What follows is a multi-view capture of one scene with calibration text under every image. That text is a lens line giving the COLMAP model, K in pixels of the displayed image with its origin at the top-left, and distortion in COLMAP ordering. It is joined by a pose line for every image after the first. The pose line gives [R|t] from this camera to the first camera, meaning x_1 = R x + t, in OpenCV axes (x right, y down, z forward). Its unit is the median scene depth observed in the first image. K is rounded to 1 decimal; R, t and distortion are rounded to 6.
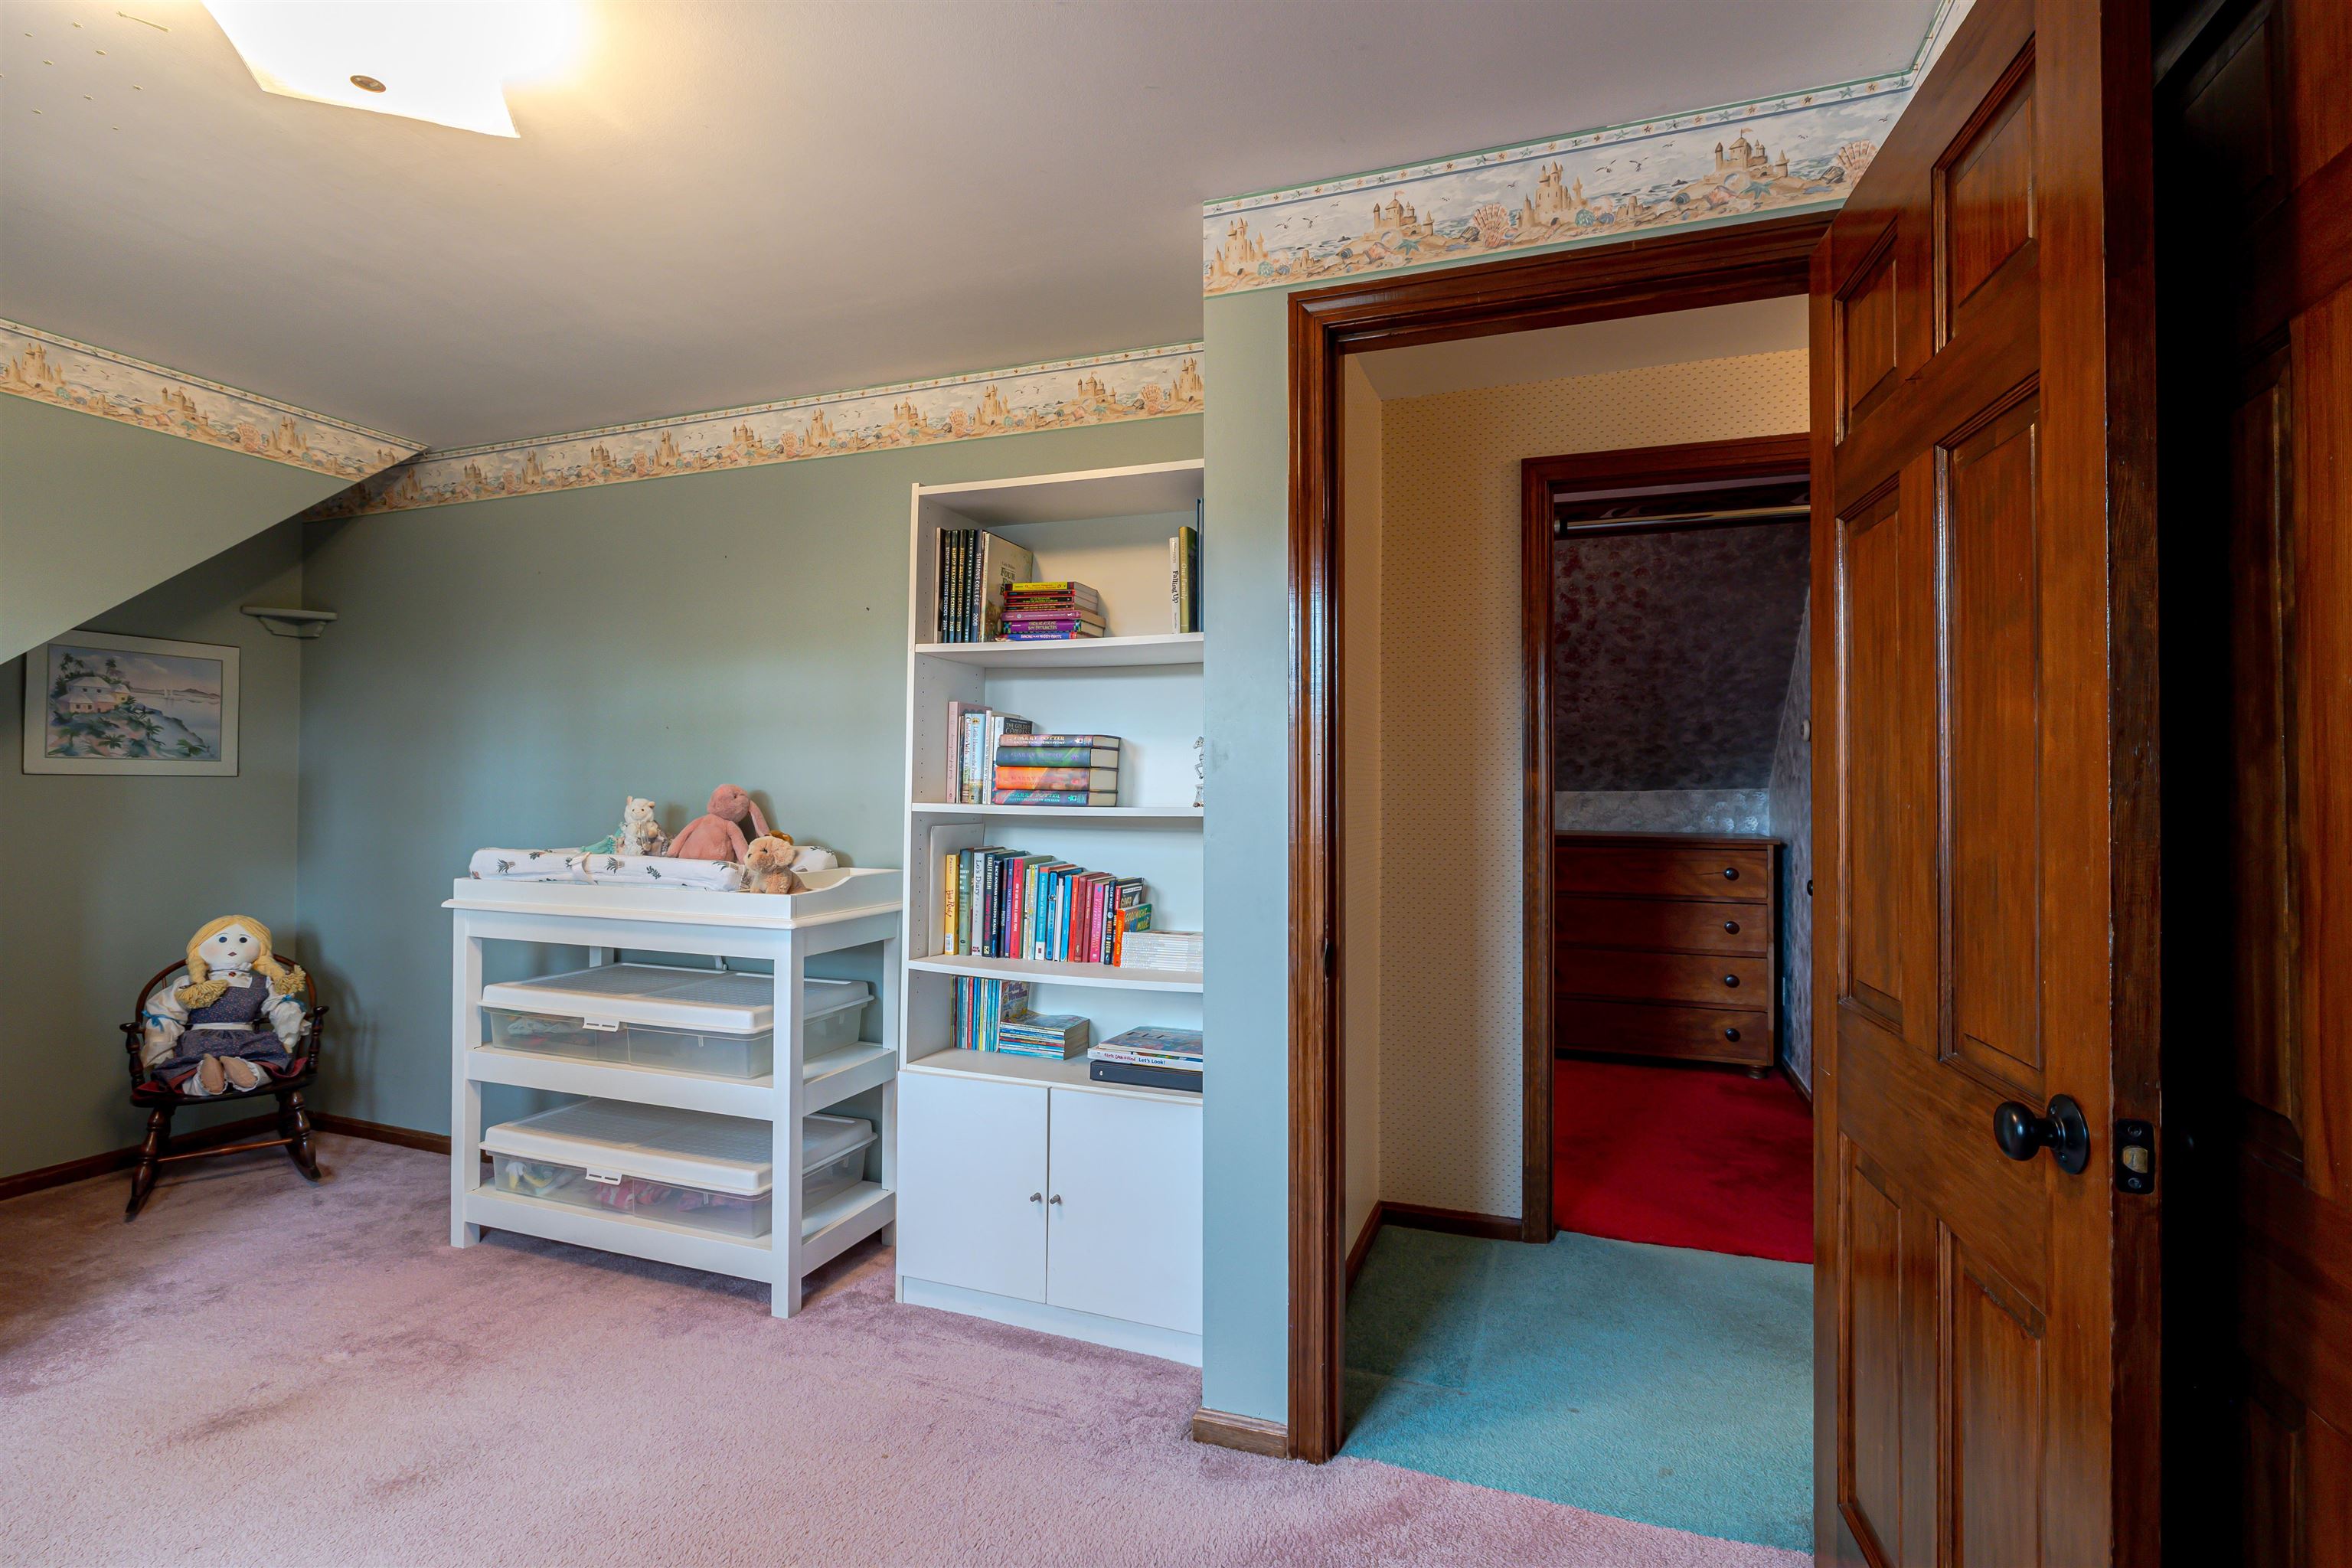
lens RADIAL K [[1090.6, 0, 1169.9], [0, 1090.6, 779.9], [0, 0, 1]] dist [-0.009821, 0.002713]
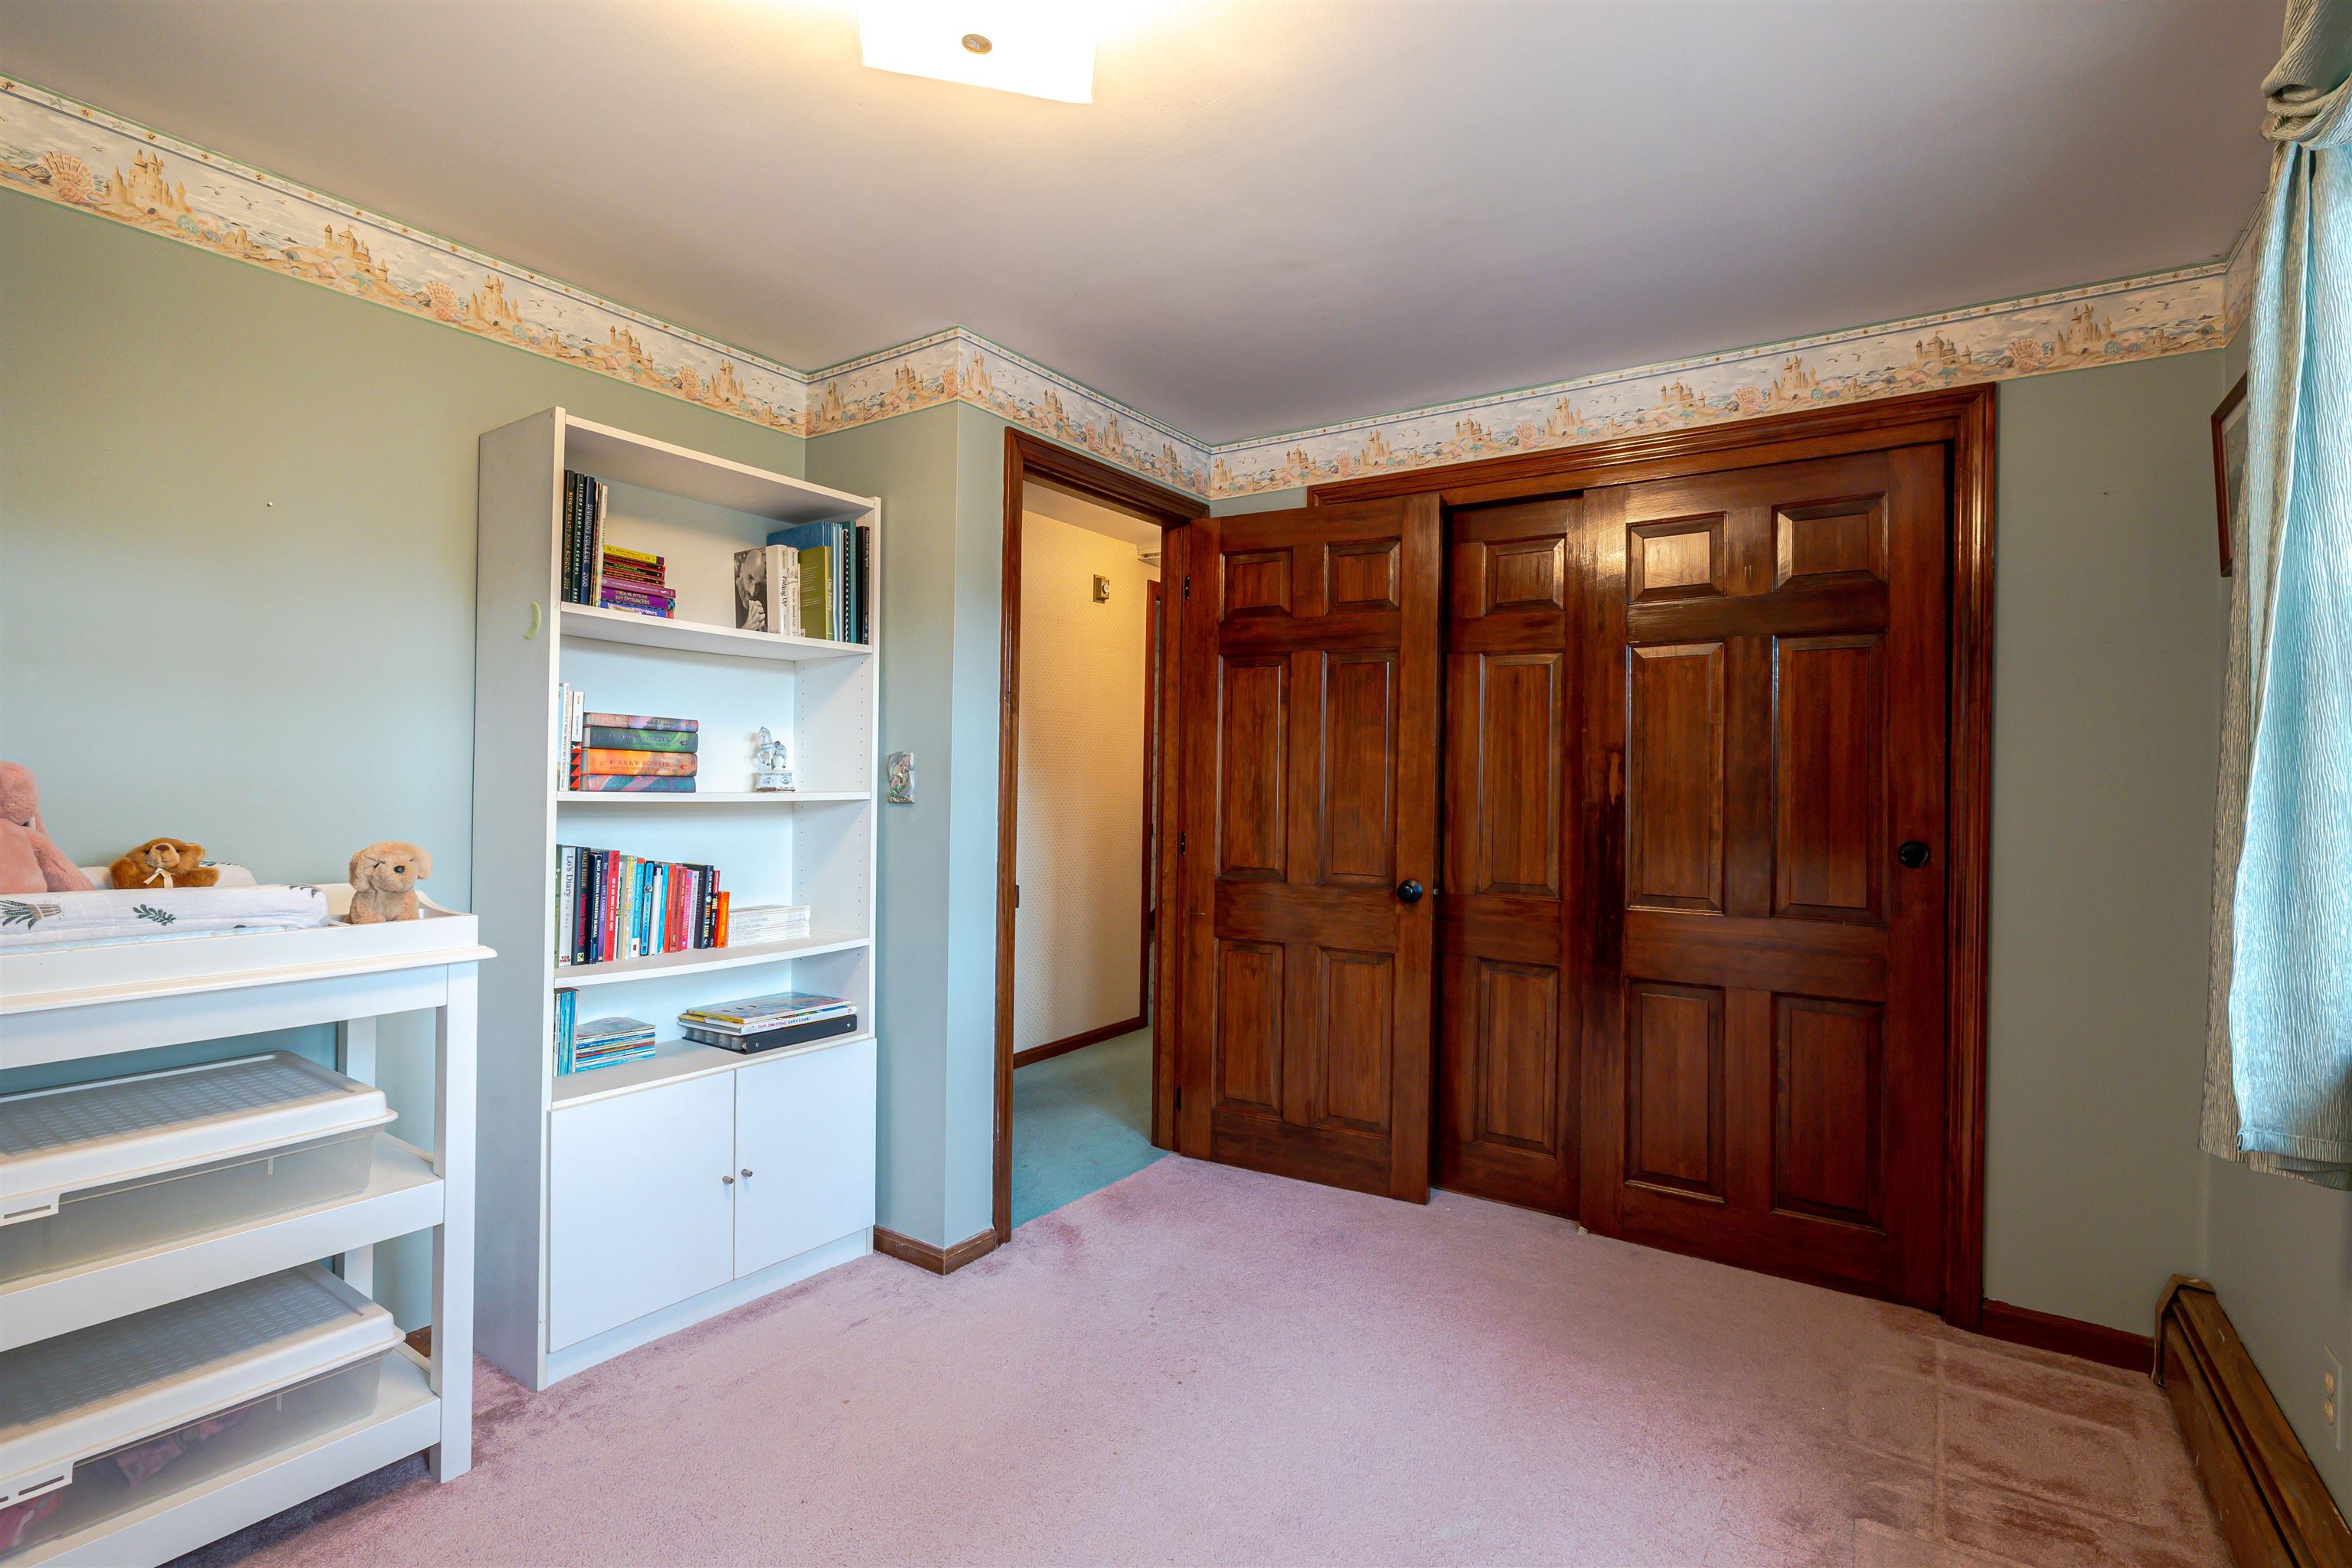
lens RADIAL K [[1090.6, 0, 1172.8], [0, 1090.6, 781.5], [0, 0, 1]] dist [-0.009821, 0.002713]
pose [[0.247272, -0.004591, 0.968935, -0.909505], [-0.023345, 0.999670, 0.010694, -0.006105], [-0.968665, -0.025264, 0.247083, 0.328998]]
